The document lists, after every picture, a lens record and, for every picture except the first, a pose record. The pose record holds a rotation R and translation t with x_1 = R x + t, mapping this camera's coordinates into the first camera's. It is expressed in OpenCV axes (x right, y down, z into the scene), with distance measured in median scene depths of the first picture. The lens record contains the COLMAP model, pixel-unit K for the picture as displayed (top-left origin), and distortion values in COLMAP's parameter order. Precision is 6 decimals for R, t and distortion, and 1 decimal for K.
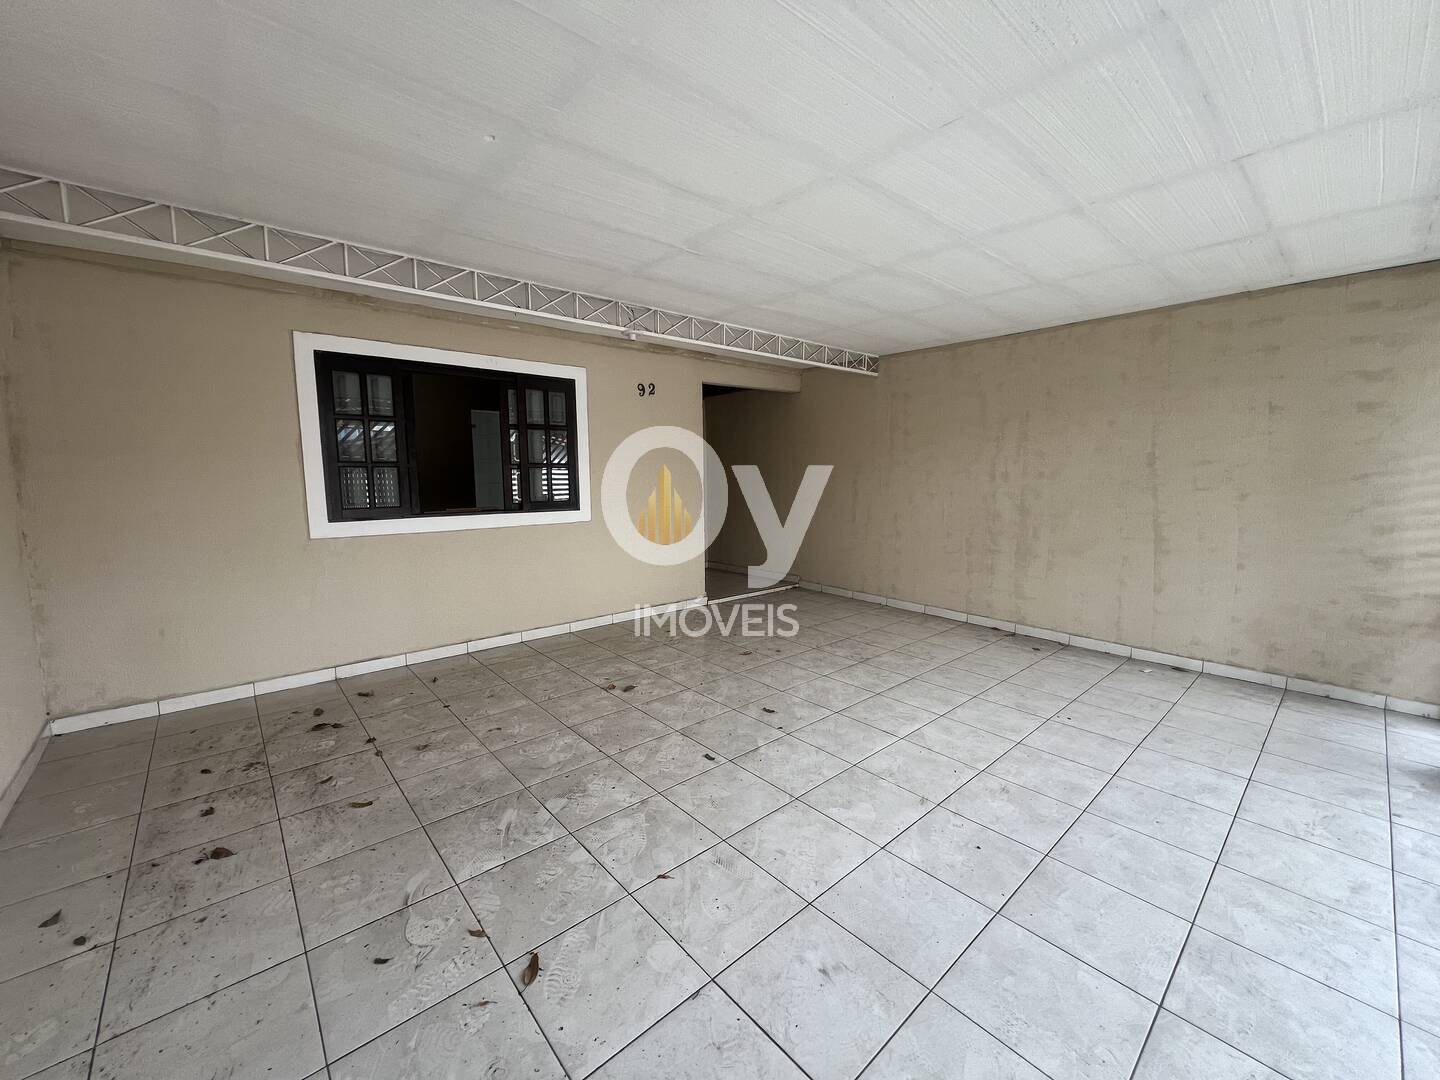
lens RADIAL K [[573.7, 0, 719.3], [0, 573.7, 539.3], [0, 0, 1]] dist [0.000883, 0.000117]
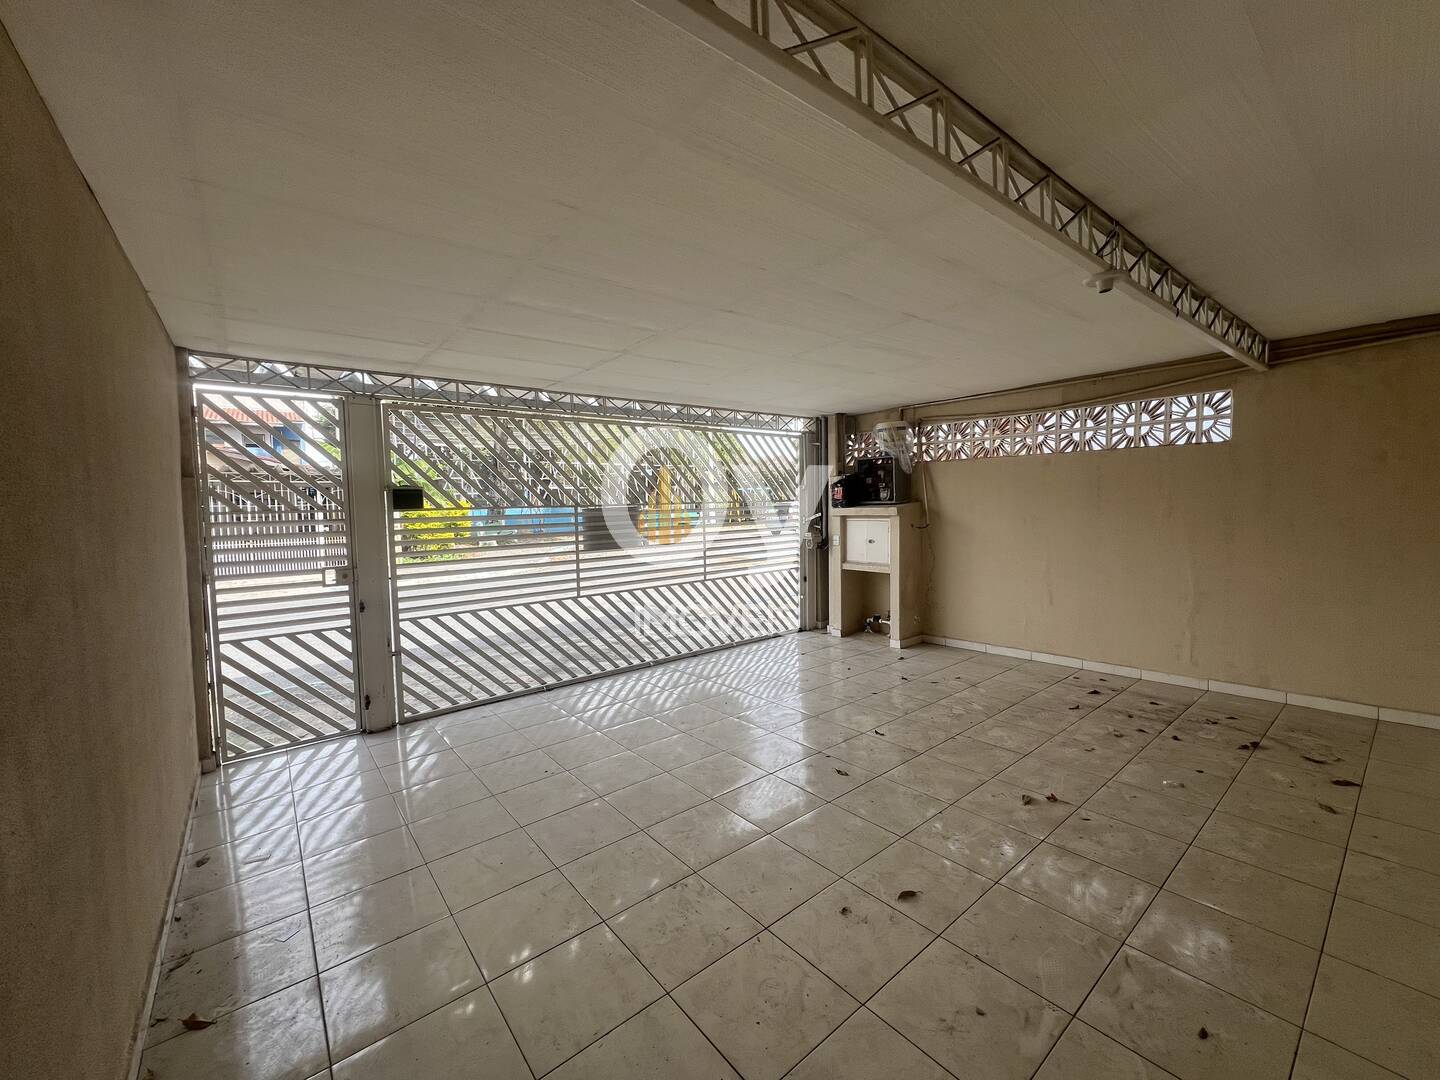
lens RADIAL K [[579.7, 0, 720.2], [0, 579.7, 539.2], [0, 0, 1]] dist [0.003841, 0.000325]
pose [[-0.998599, 0.027832, 0.044995, 0.242619], [0.035437, 0.983351, 0.178225, -0.274603], [-0.039285, 0.179570, -0.982961, 1.955984]]
